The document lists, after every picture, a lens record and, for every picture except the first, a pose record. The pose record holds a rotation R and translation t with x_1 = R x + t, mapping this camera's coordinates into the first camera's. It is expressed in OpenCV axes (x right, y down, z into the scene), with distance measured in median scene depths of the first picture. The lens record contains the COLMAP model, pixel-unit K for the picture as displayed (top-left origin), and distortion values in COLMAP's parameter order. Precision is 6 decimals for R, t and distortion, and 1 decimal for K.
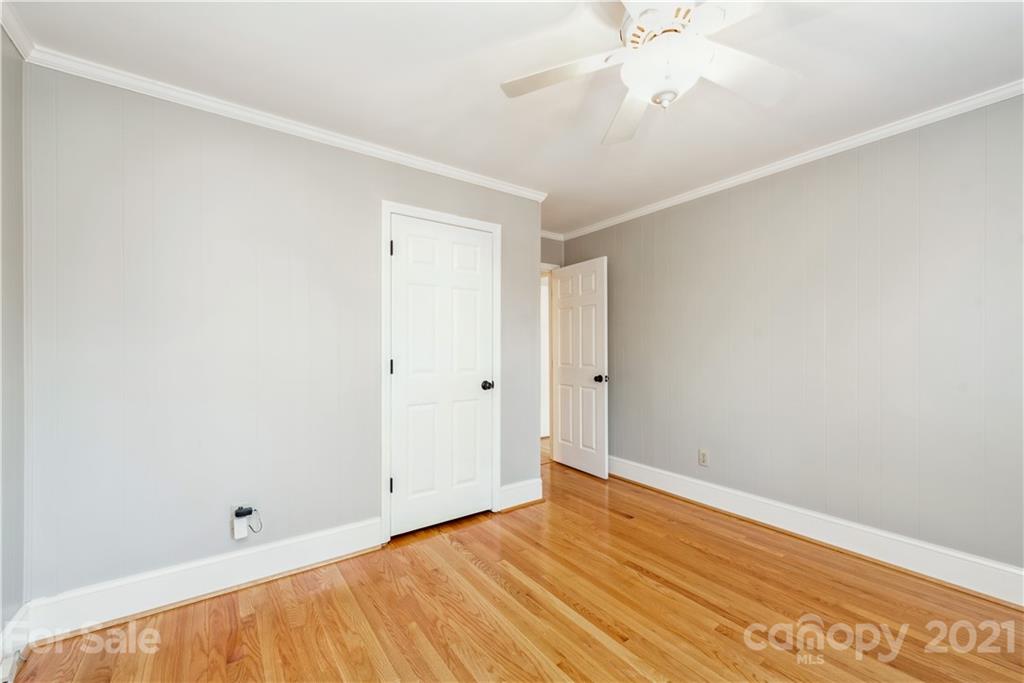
lens RADIAL K [[400.0, 0, 504.3], [0, 400.0, 351.4], [0, 0, 1]] dist [0.011166, -0.003102]
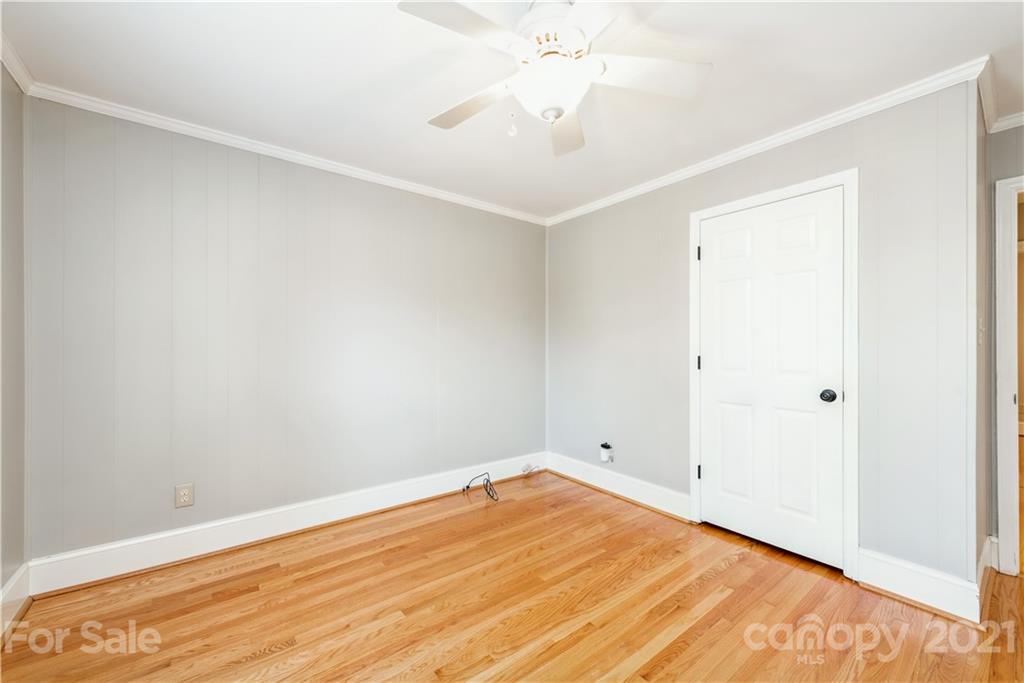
lens RADIAL K [[400.0, 0, 509.0], [0, 400.0, 340.4], [0, 0, 1]] dist [0.011166, -0.003102]
pose [[0.044243, -0.008363, -0.998986, 0.853020], [-0.006554, 0.999941, -0.008662, -0.007879], [0.998999, 0.006931, 0.044186, 0.478270]]
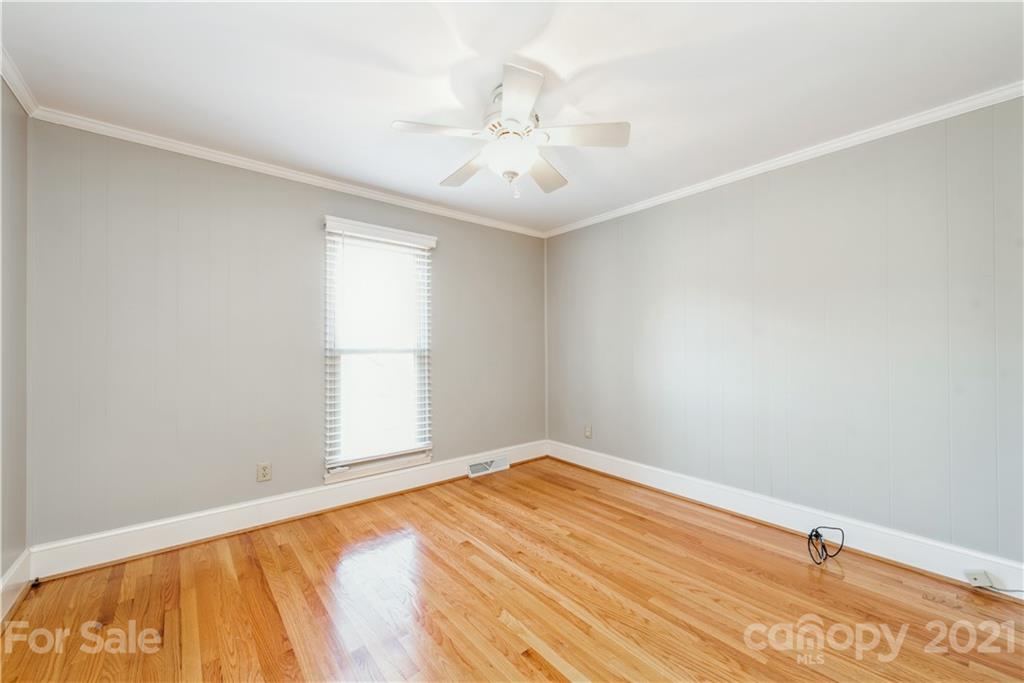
lens RADIAL K [[400.0, 0, 511.7], [0, 400.0, 345.3], [0, 0, 1]] dist [0.011166, -0.003102]
pose [[-0.997196, 0.005601, -0.074625, 0.290359], [0.005597, 0.999984, 0.000271, -0.006173], [0.074626, -0.000147, -0.997212, 1.412477]]
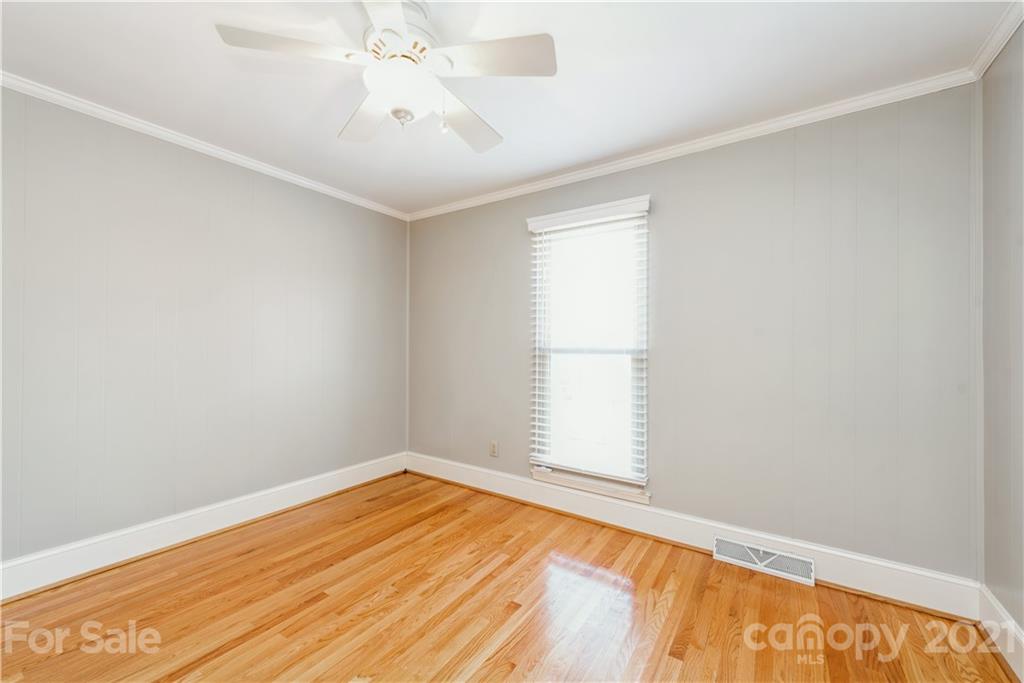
lens RADIAL K [[400.0, 0, 508.7], [0, 400.0, 347.5], [0, 0, 1]] dist [0.011166, -0.003102]
pose [[-0.352027, -0.002801, 0.935986, -0.415874], [-0.004241, 0.999990, 0.001398, -0.000330], [-0.935980, -0.003478, -0.352035, 0.635839]]
